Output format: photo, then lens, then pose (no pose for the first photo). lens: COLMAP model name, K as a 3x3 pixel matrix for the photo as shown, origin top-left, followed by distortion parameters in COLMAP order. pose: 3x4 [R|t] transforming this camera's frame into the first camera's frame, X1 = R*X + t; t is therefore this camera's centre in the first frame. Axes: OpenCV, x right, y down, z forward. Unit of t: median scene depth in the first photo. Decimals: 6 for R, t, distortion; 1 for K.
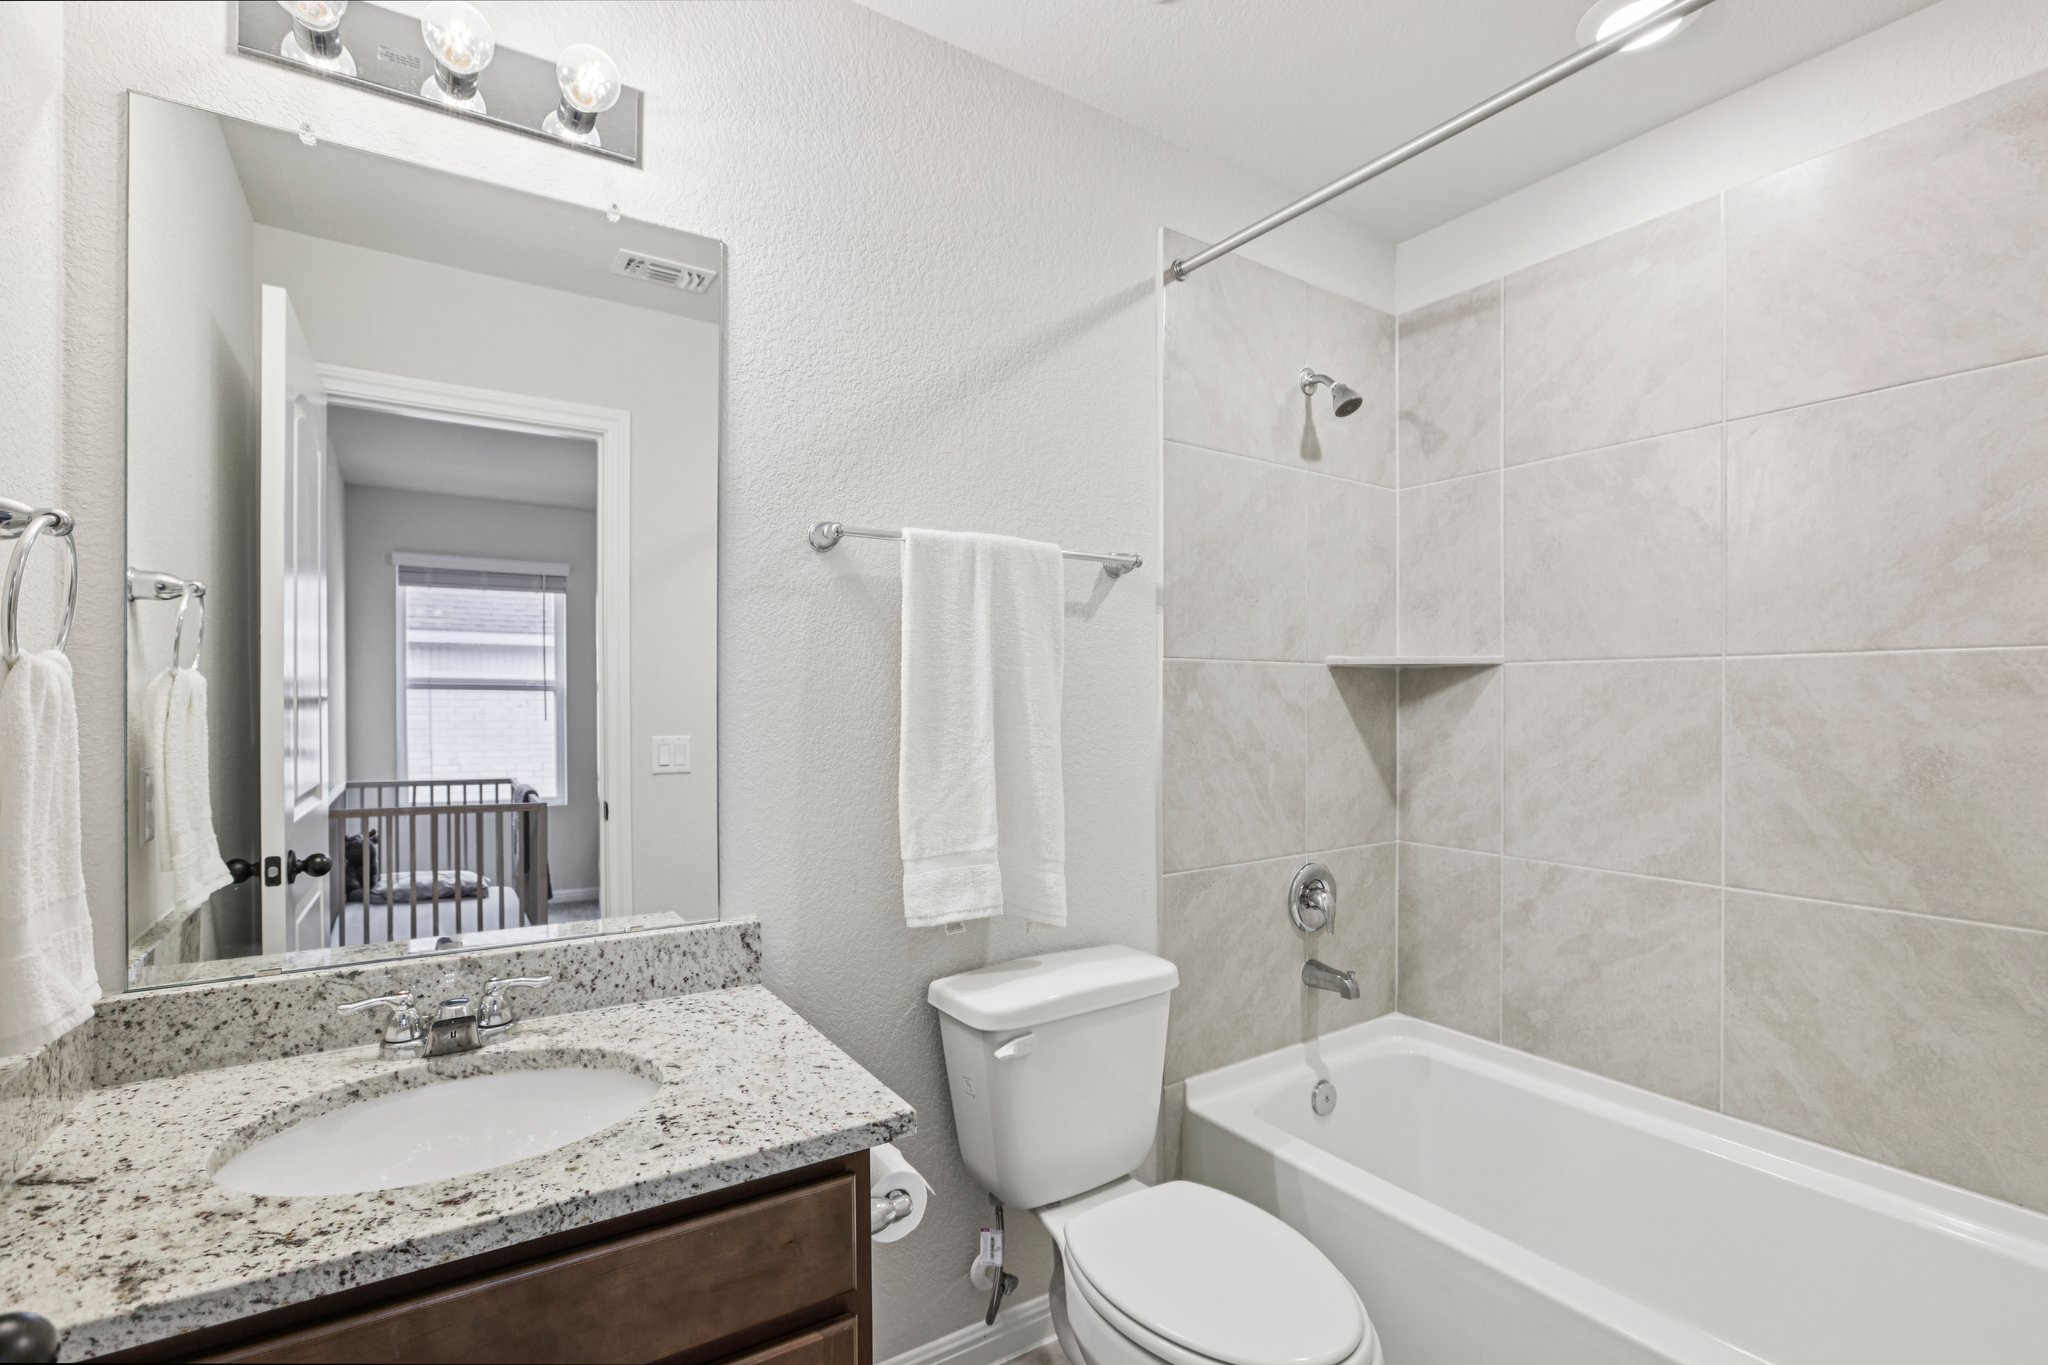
lens RADIAL K [[935.5, 0, 1018.6], [0, 935.5, 700.7], [0, 0, 1]] dist [-0.031985, 0.009180]
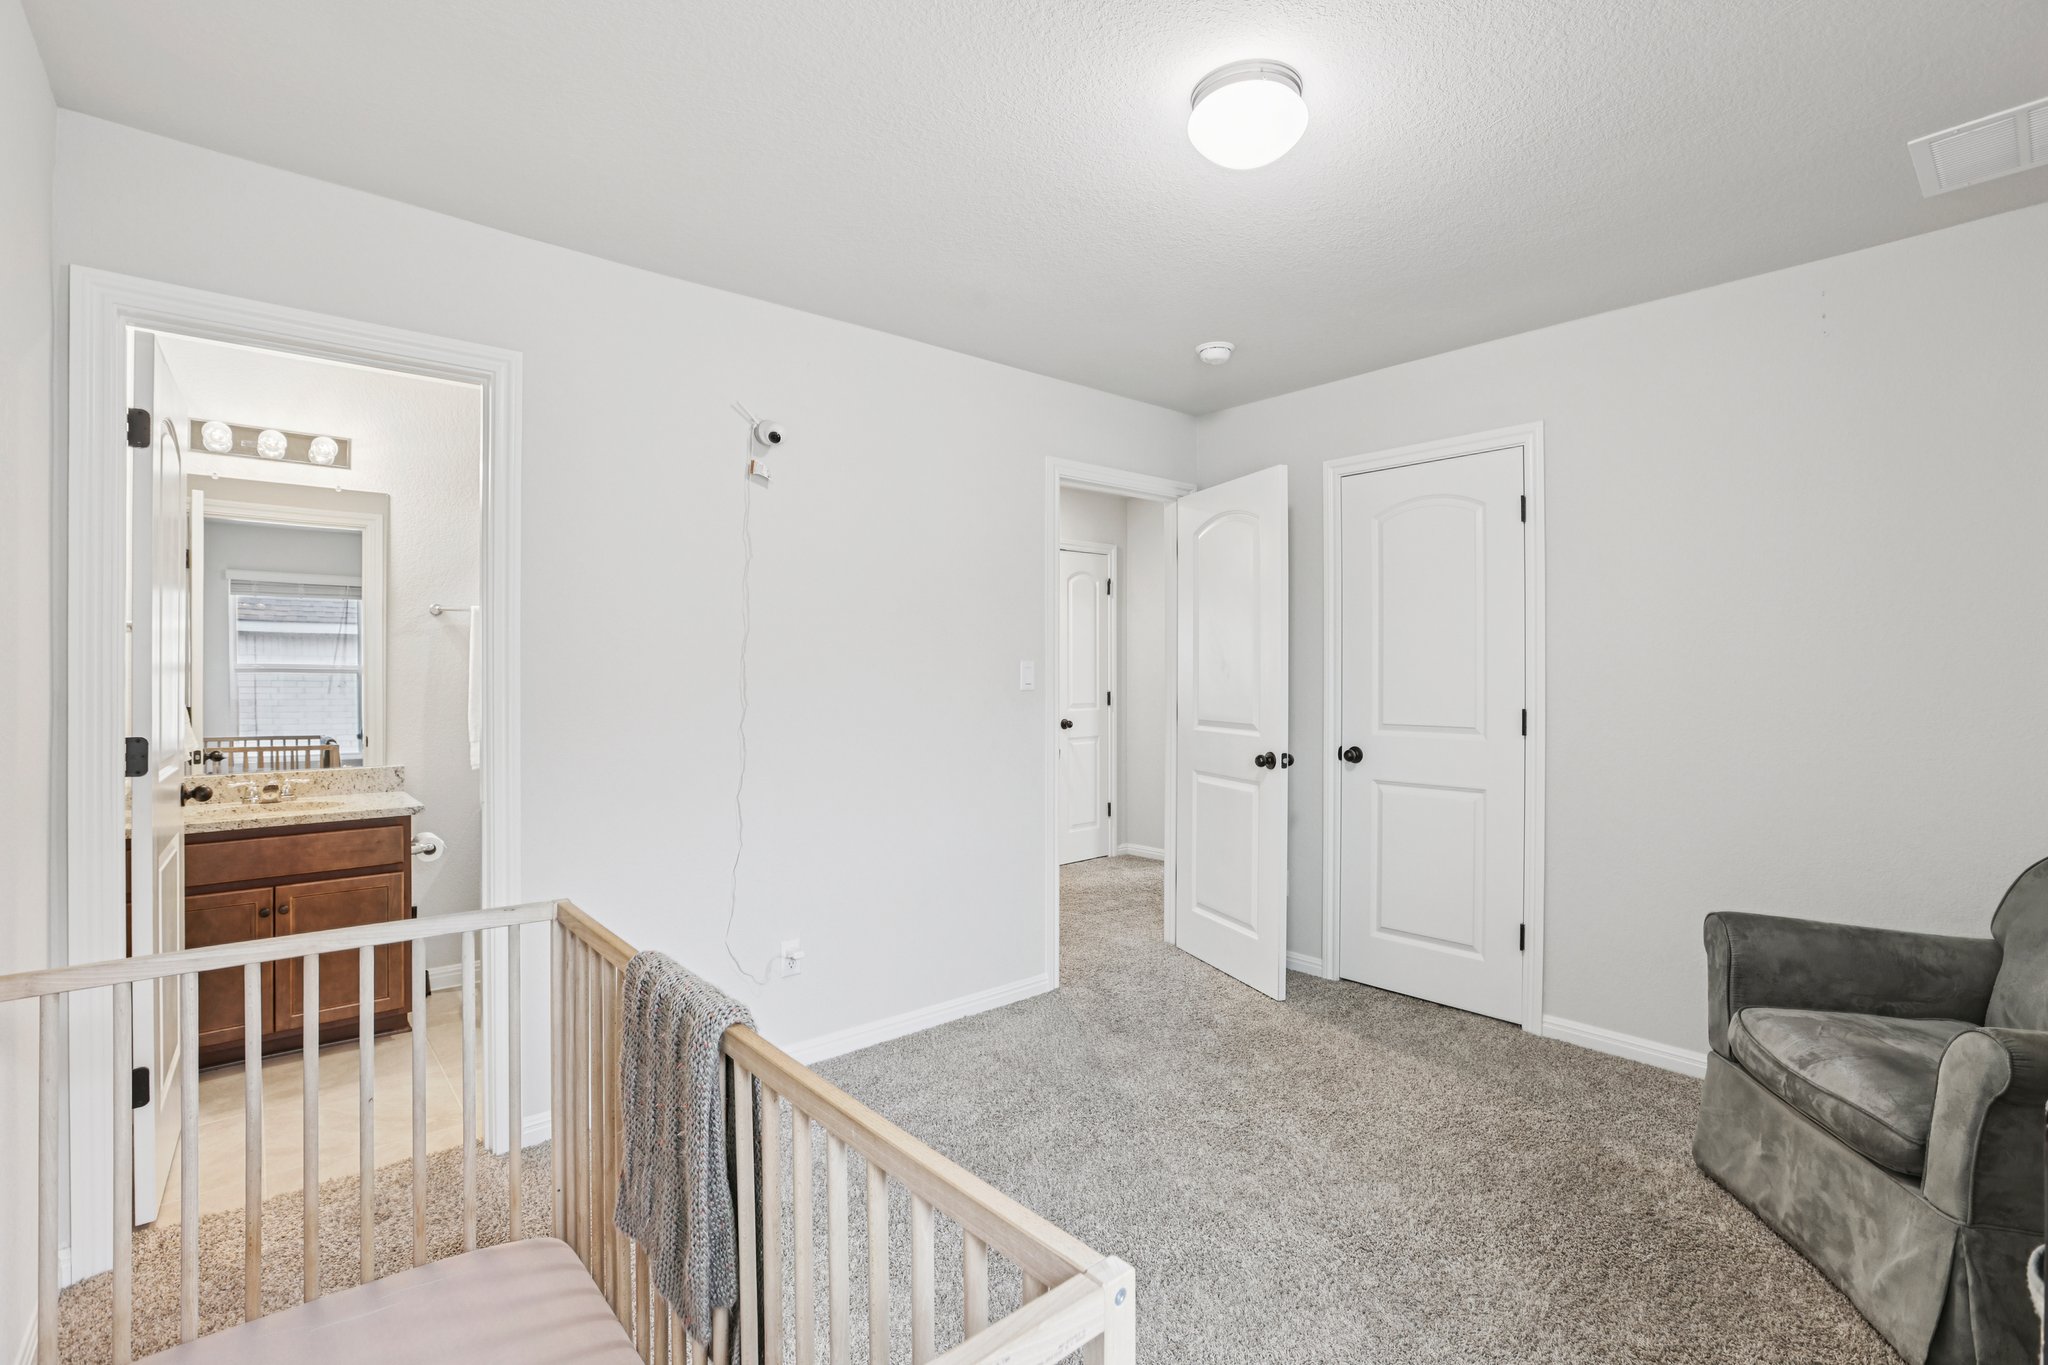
lens RADIAL K [[935.5, 0, 1017.9], [0, 935.5, 678.7], [0, 0, 1]] dist [-0.031985, 0.009180]
pose [[0.991625, 0.003445, 0.129108, 1.006468], [-0.002644, 0.999976, -0.006375, 0.013550], [-0.129127, 0.005980, 0.991610, -1.621607]]
